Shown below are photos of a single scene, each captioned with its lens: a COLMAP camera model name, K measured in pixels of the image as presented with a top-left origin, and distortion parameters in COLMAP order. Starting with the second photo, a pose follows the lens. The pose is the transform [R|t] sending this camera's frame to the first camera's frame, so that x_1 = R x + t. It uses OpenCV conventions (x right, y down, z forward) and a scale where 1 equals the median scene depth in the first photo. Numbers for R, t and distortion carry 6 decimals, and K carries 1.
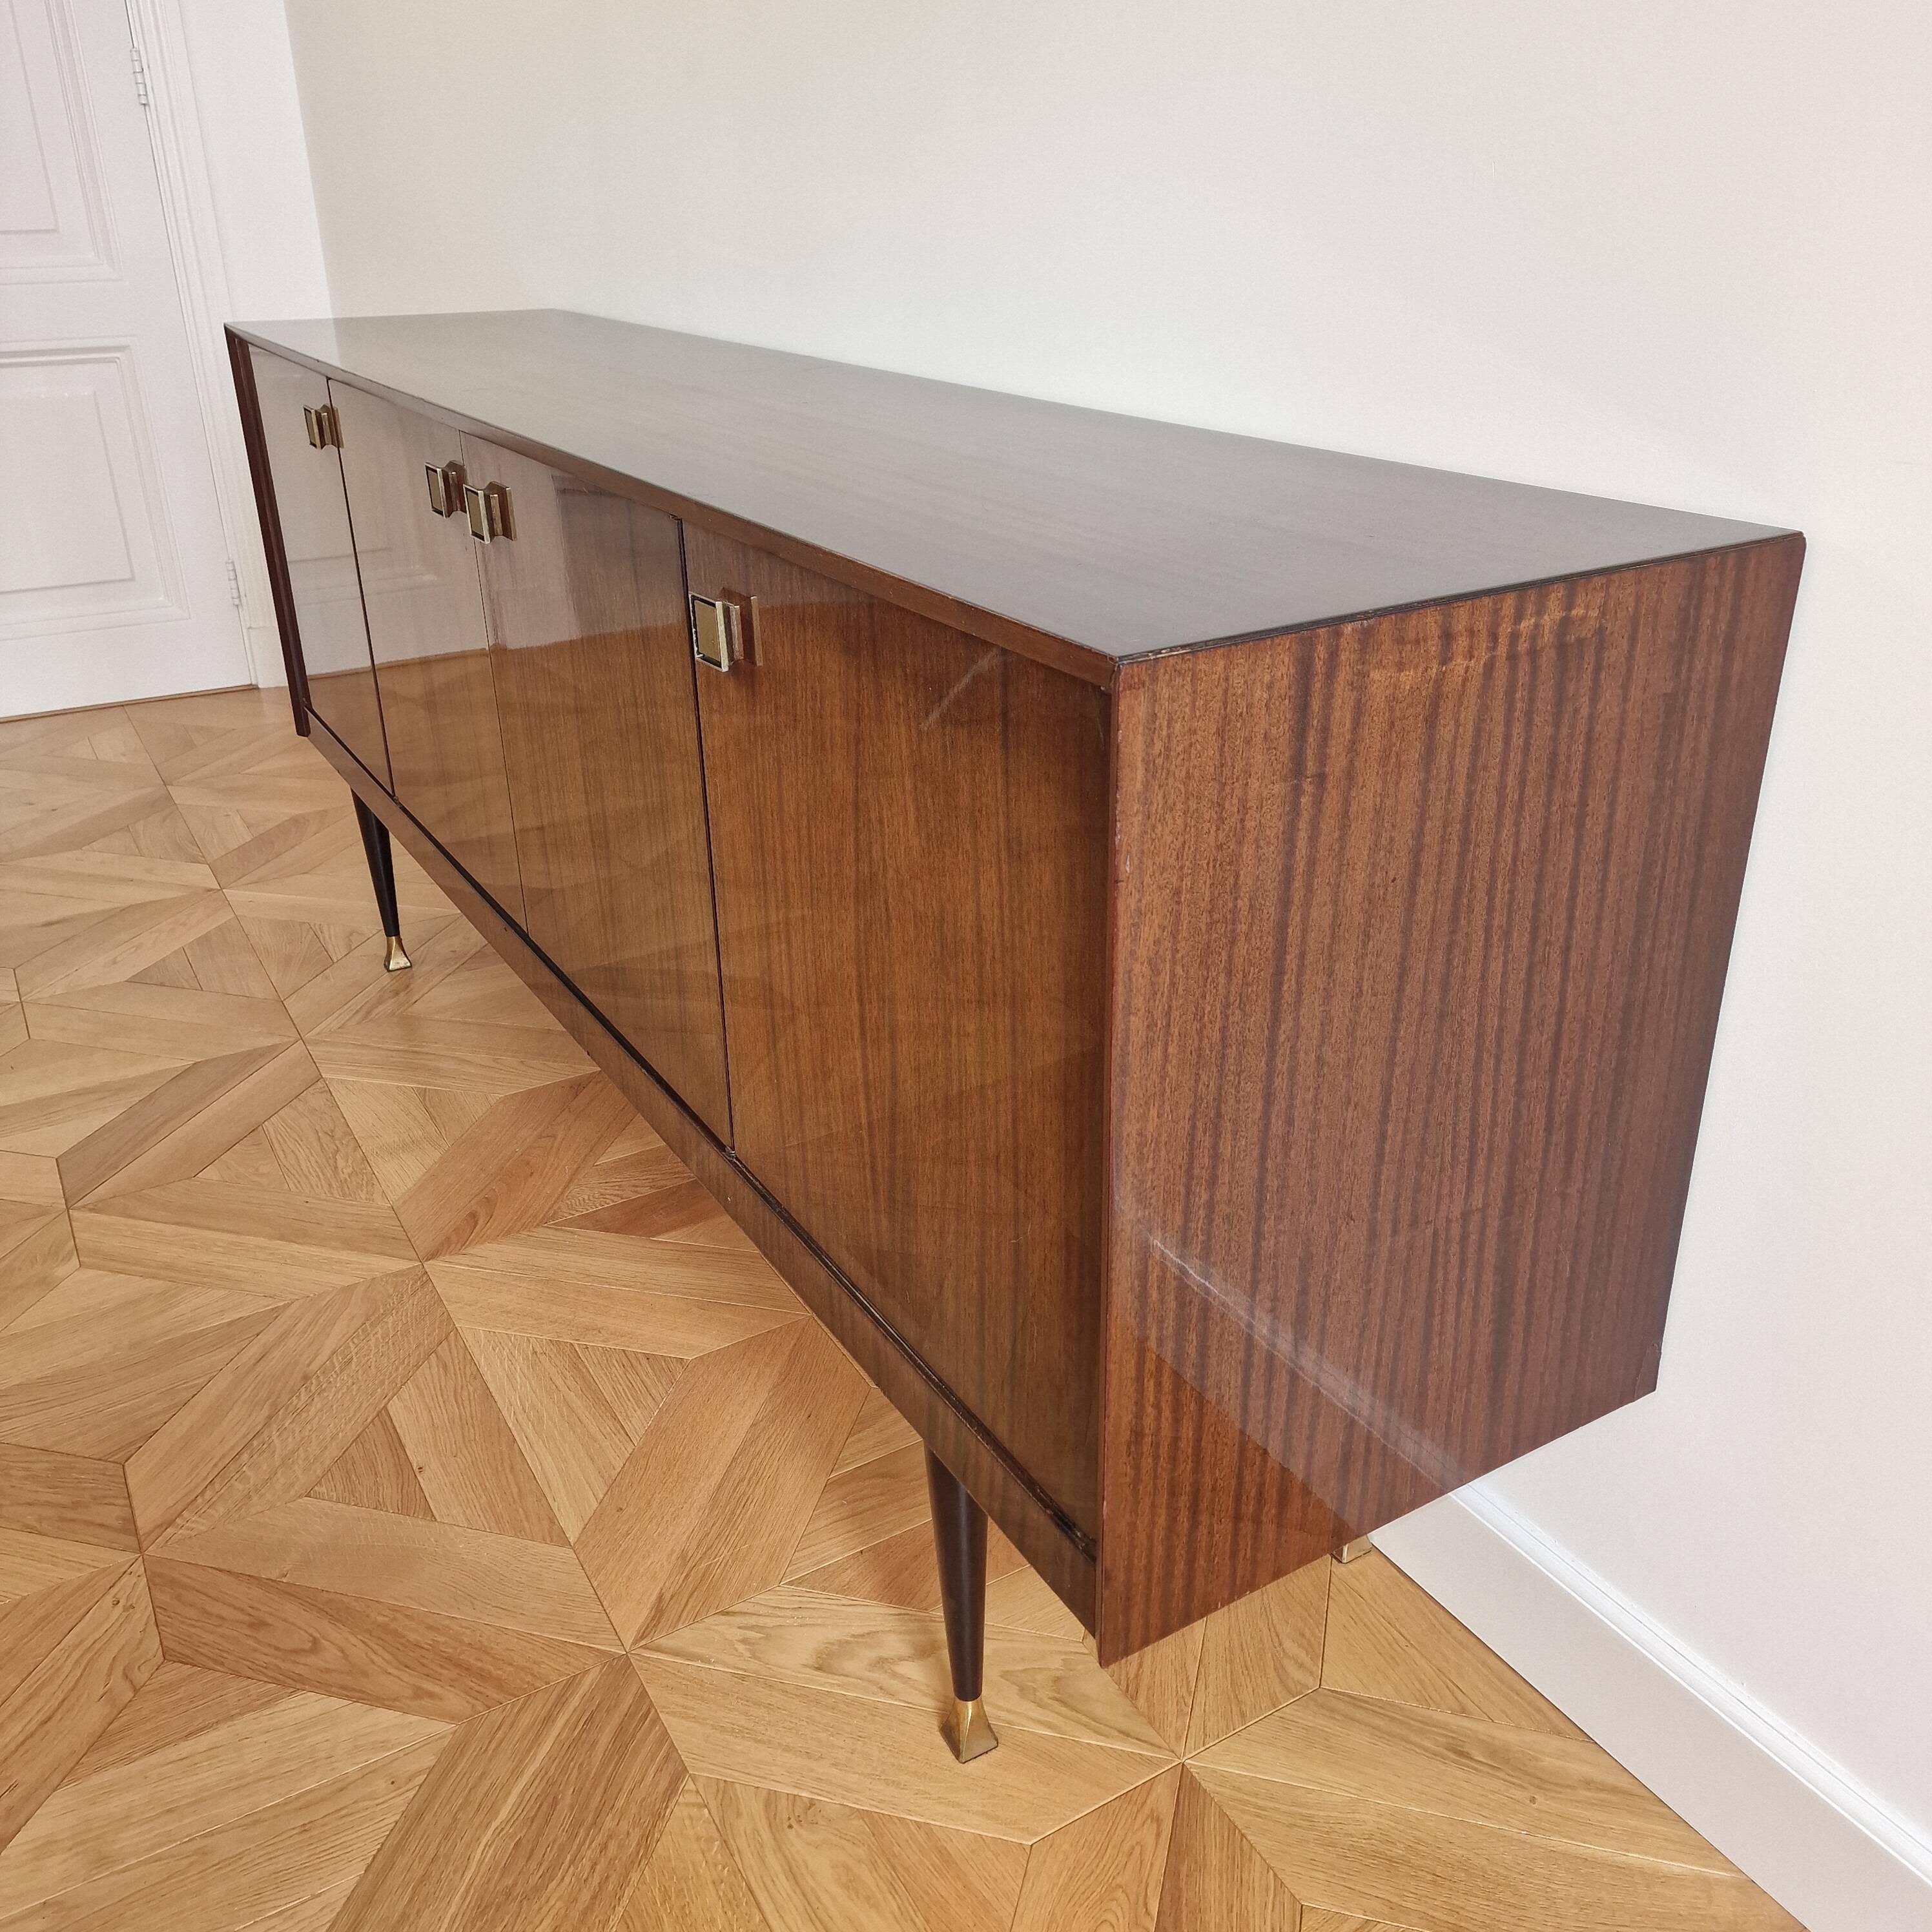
lens RADIAL K [[1719.8, 0, 975.5], [0, 1719.8, 921.4], [0, 0, 1]] dist [0.102965, -0.099475]
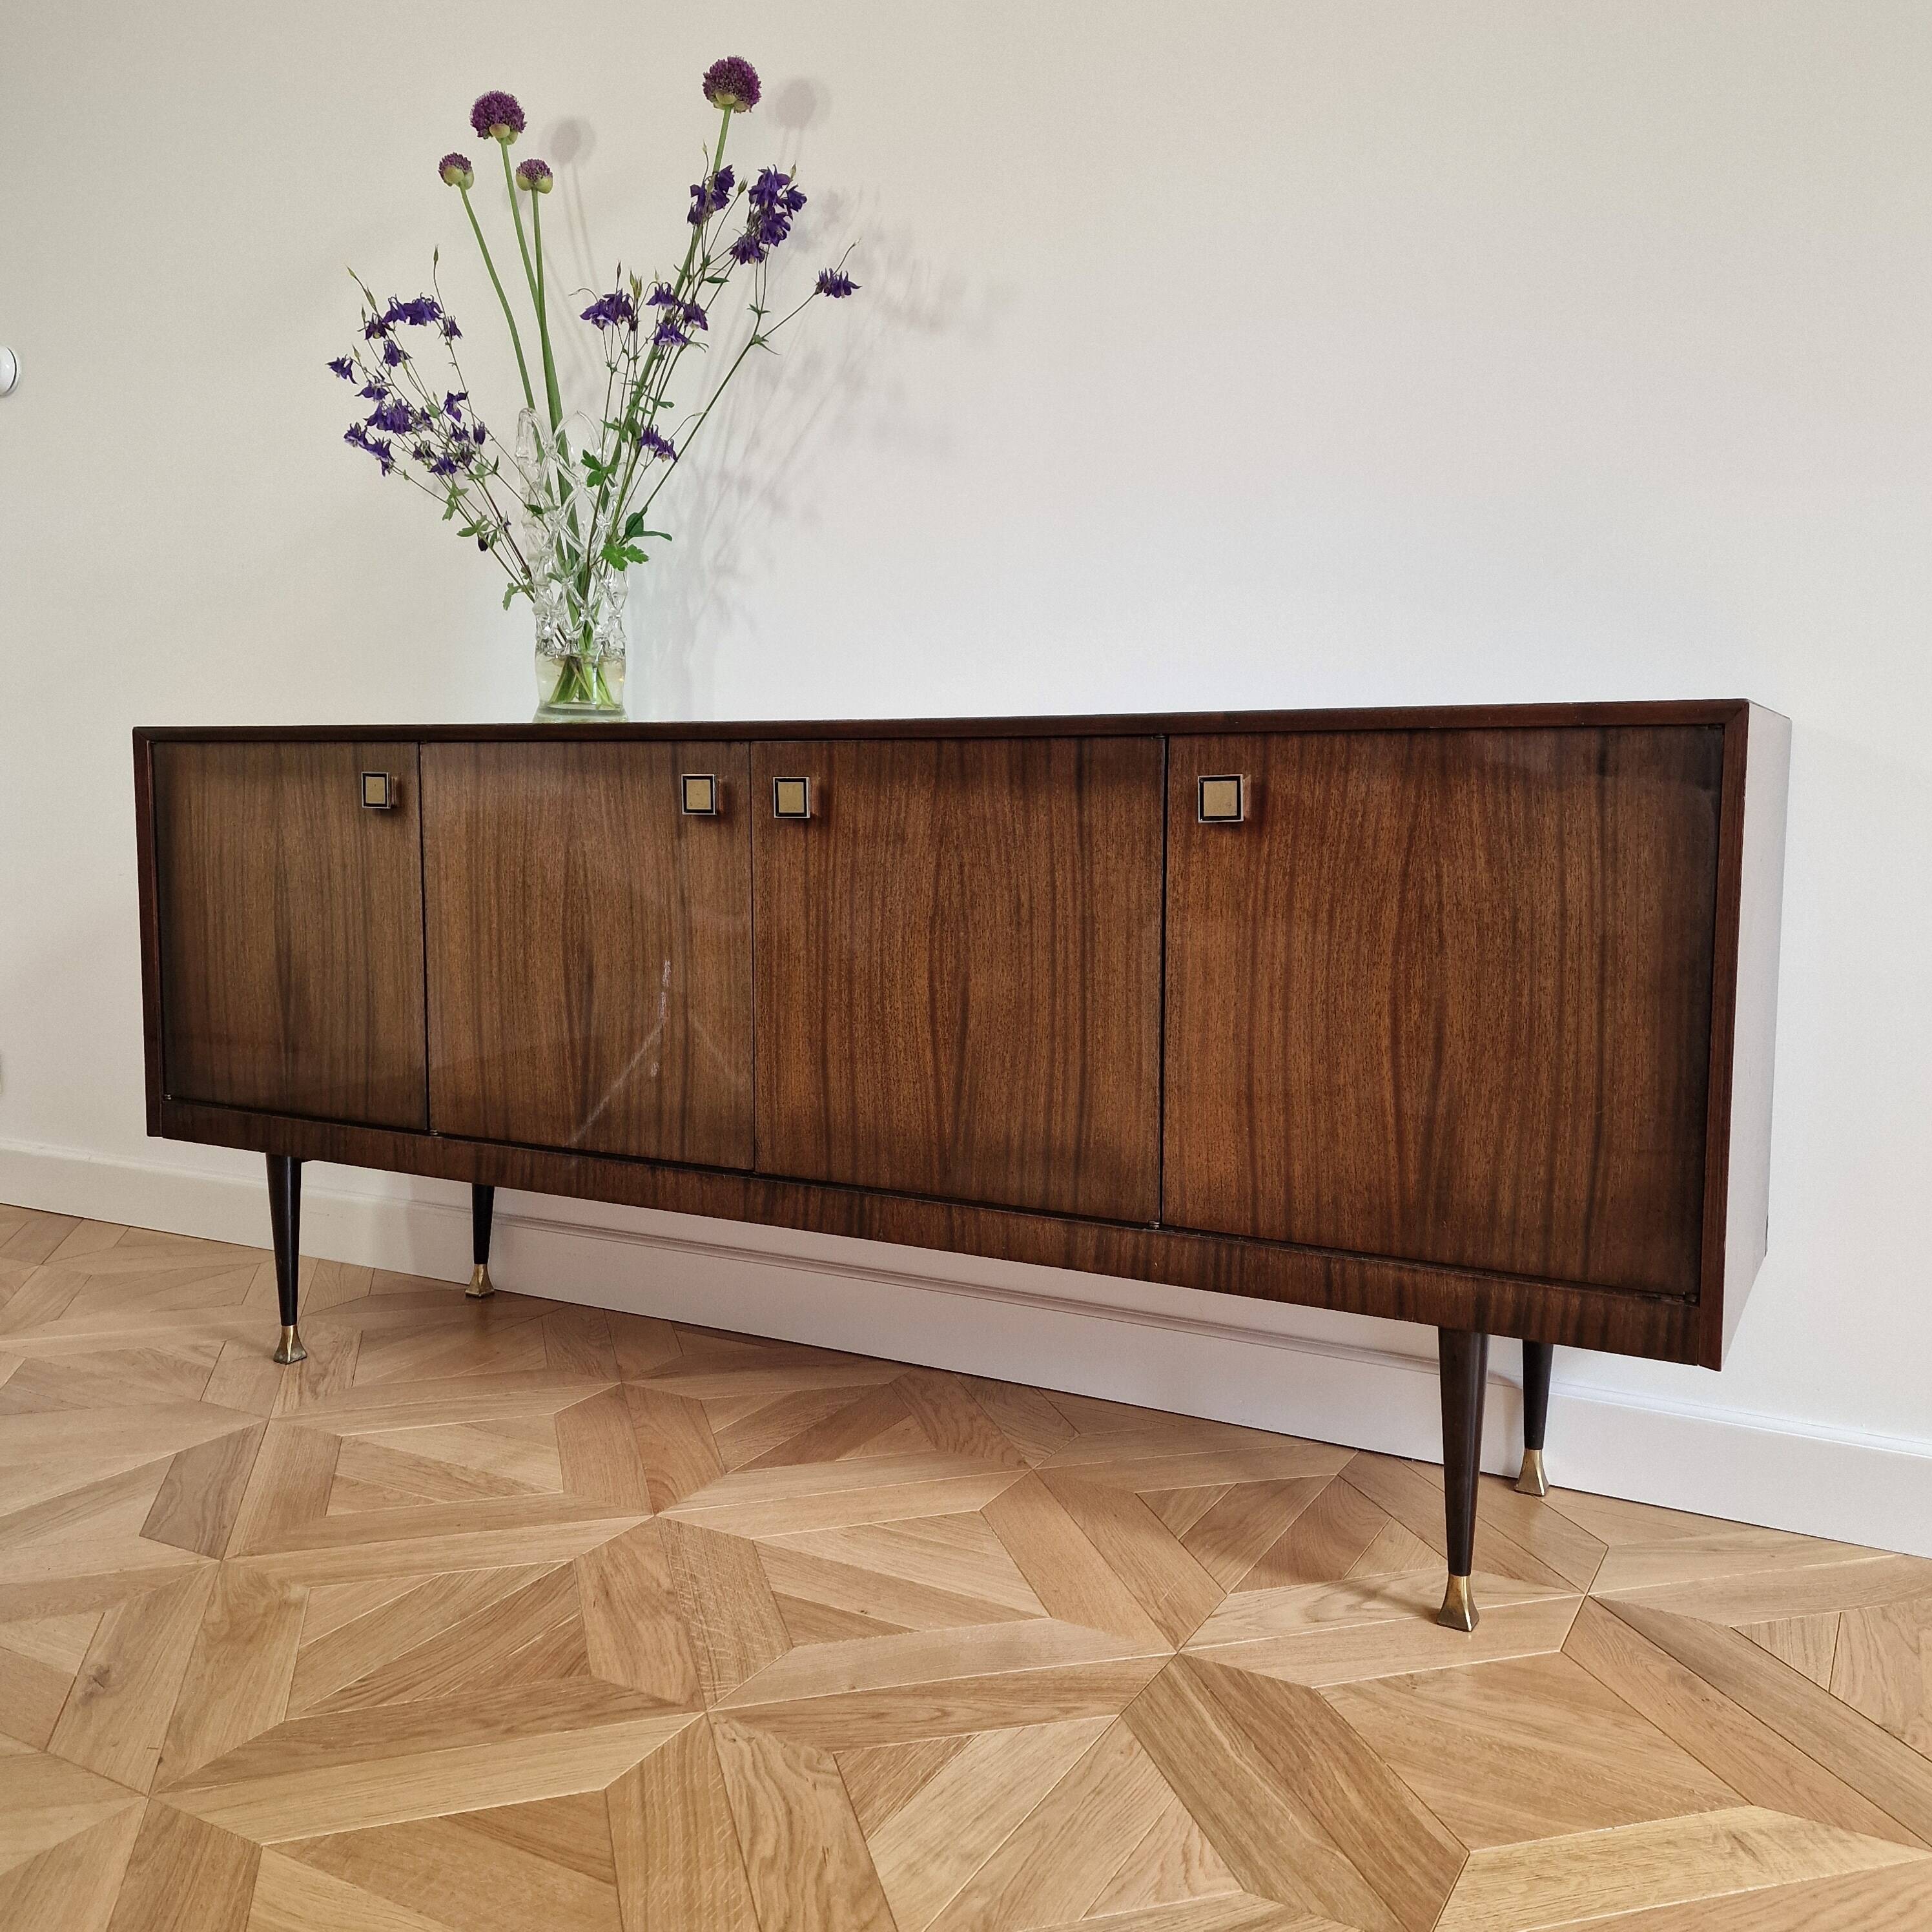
lens RADIAL K [[1713.2, 0, 980.0], [0, 1713.2, 966.6], [0, 0, 1]] dist [0.118163, -0.135625]
pose [[0.863247, -0.034139, 0.503626, -0.876925], [0.187003, 0.948349, -0.256249, 0.249916], [-0.468866, 0.315386, 0.825044, -0.056477]]
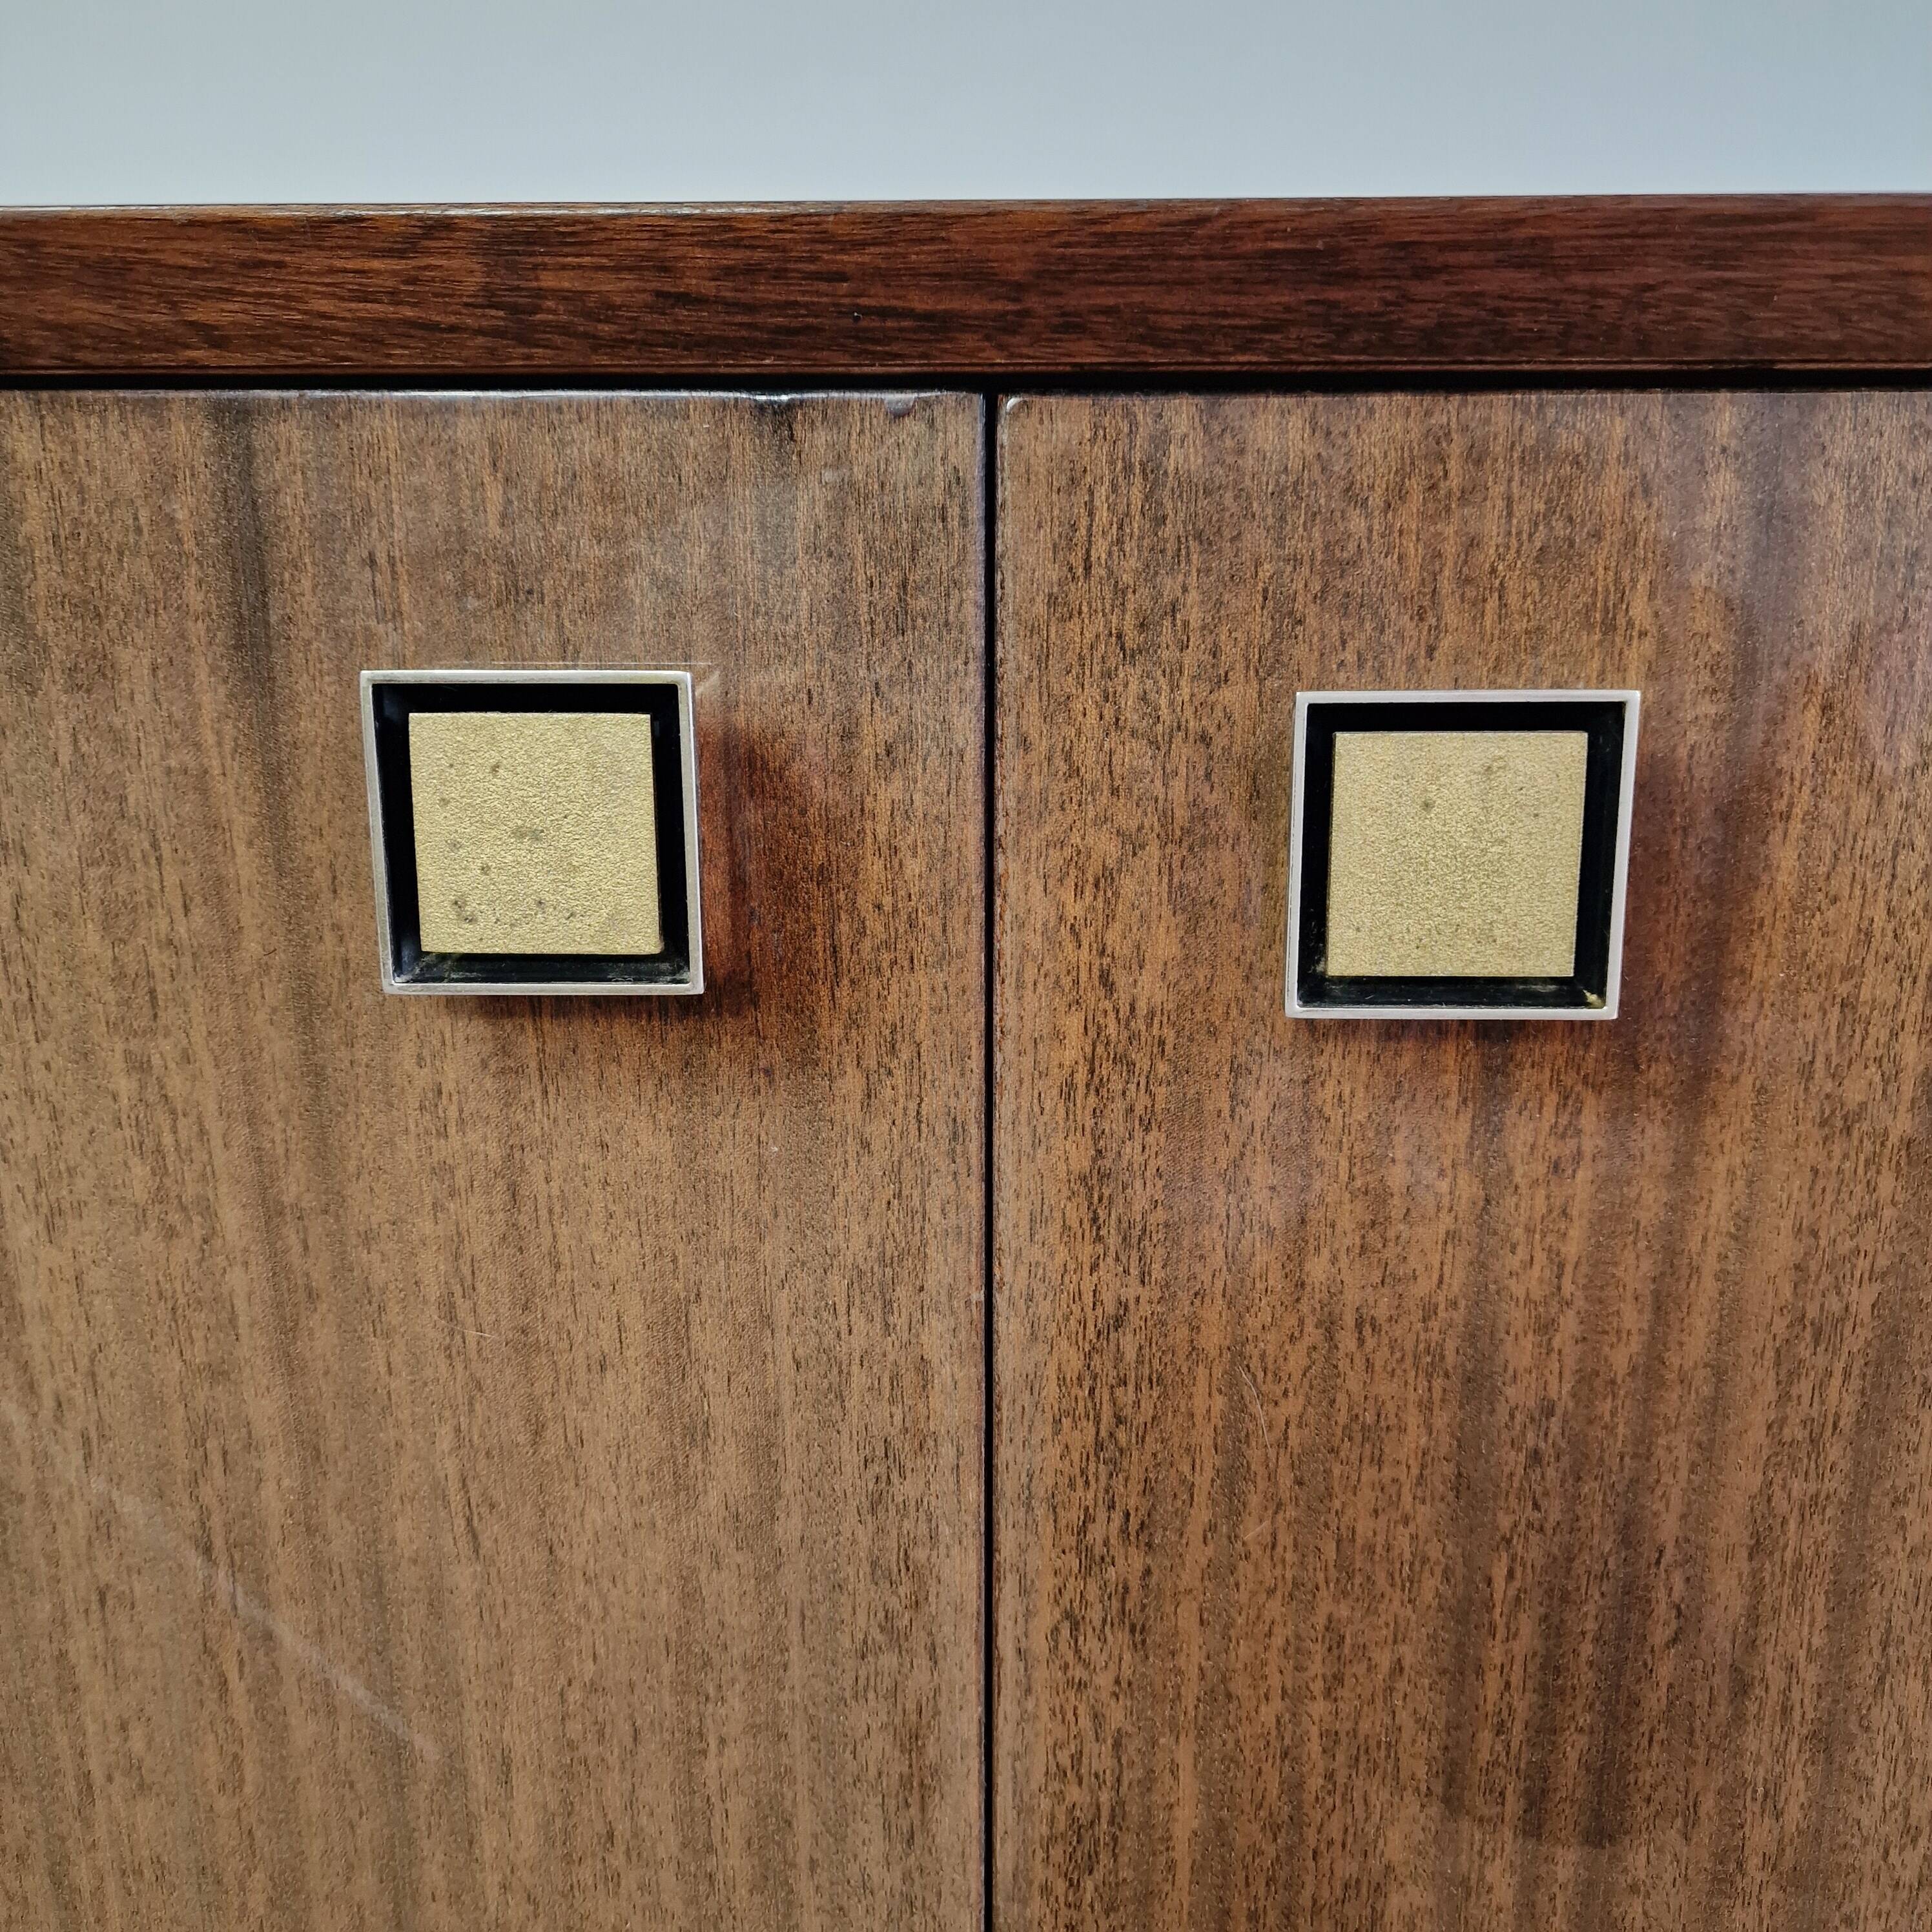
lens RADIAL K [[2113.5, 0, 966.0], [0, 2113.5, 966.0], [0, 0, 1]] dist [0.001683, 0.000158]
pose [[0.557235, -0.181563, 0.810261, -0.511293], [0.326810, 0.945001, -0.012999, -0.259307], [-0.763337, 0.272045, 0.585925, 1.016263]]
